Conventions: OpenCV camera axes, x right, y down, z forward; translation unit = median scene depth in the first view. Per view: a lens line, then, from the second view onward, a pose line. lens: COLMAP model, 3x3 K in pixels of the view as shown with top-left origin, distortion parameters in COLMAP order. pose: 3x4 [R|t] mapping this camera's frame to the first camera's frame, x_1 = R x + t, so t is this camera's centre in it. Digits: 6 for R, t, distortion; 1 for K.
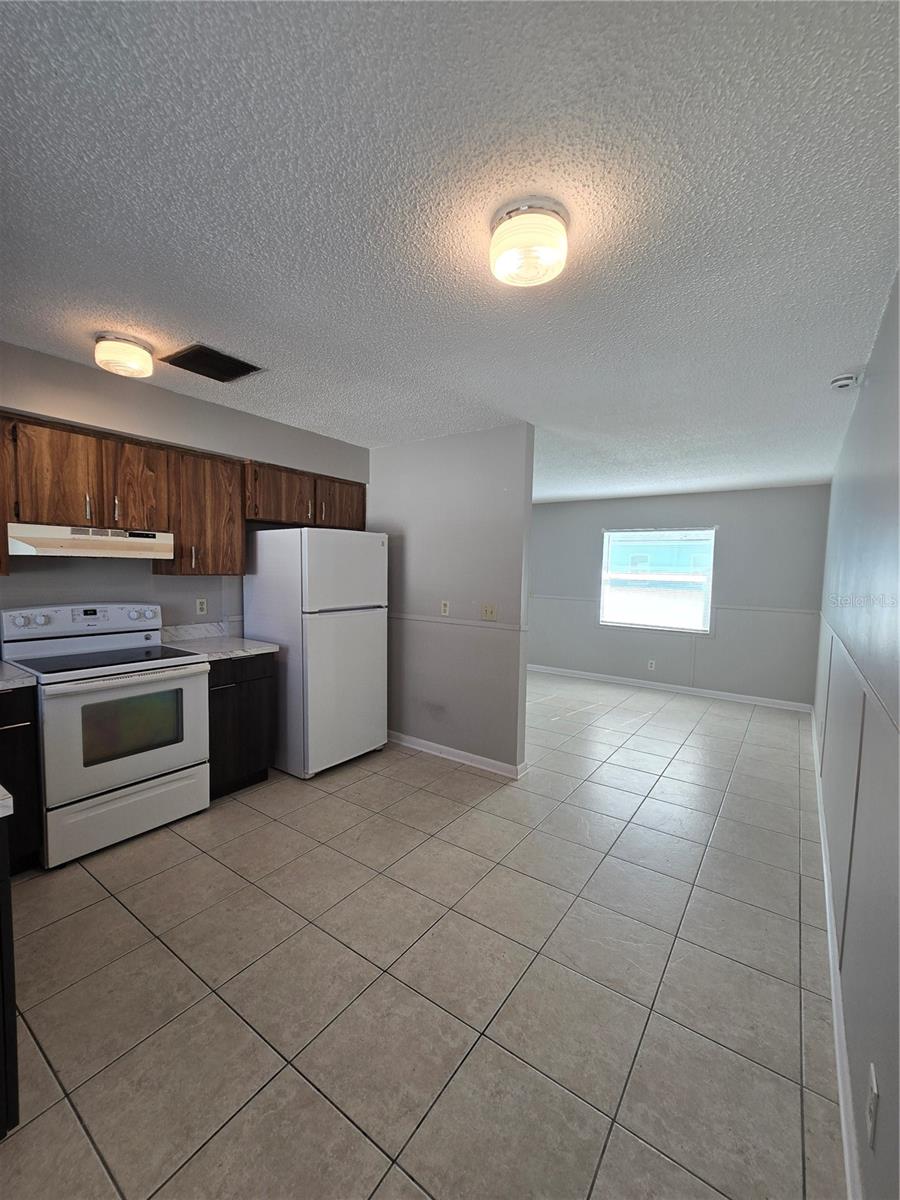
lens RADIAL K [[490.3, 0, 448.3], [0, 490.3, 601.5], [0, 0, 1]] dist [-0.007015, -0.000237]
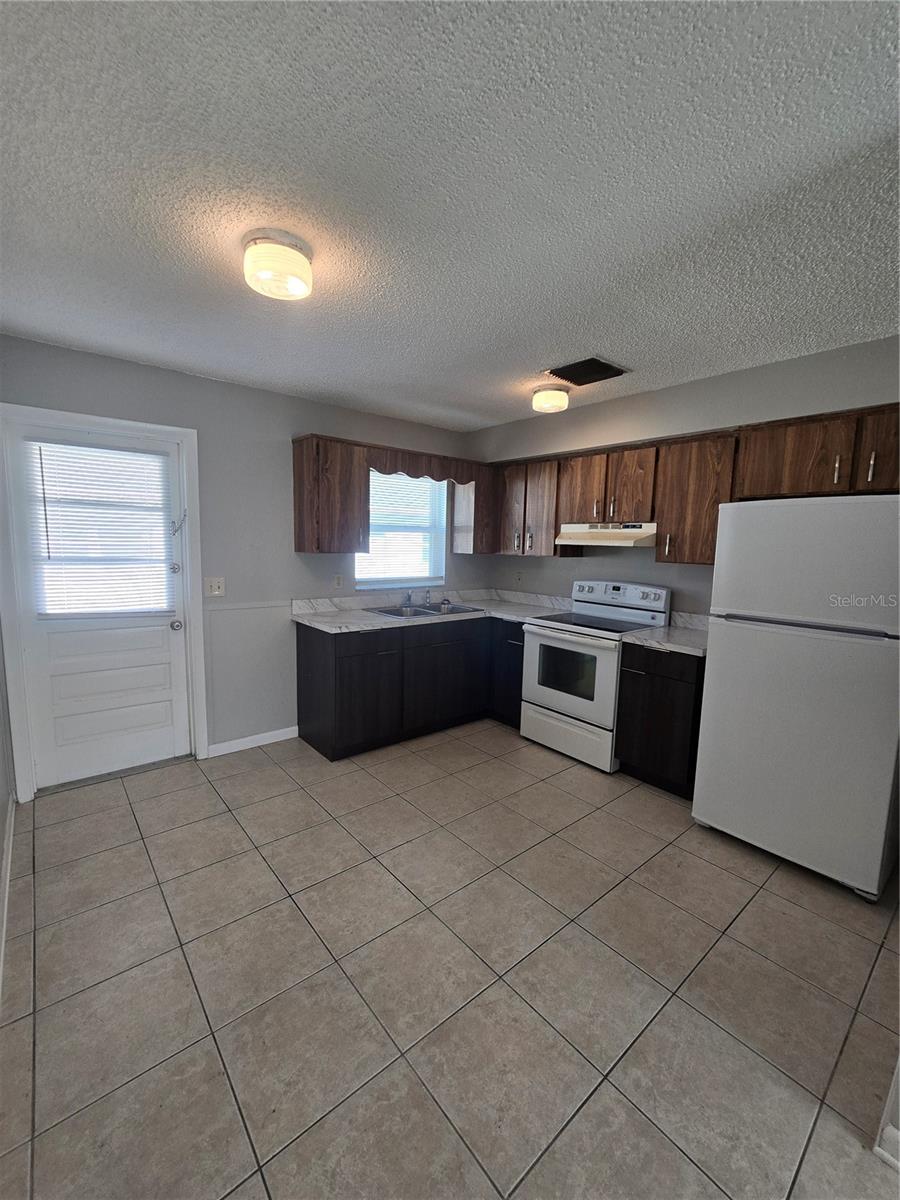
lens RADIAL K [[490.7, 0, 450.0], [0, 490.7, 600.0], [0, 0, 1]] dist [-0.000878, -0.000217]
pose [[-0.250970, 0.085181, -0.964240, 0.649665], [-0.098705, 0.988677, 0.113031, -0.052519], [0.962949, 0.123543, -0.239721, 0.908762]]
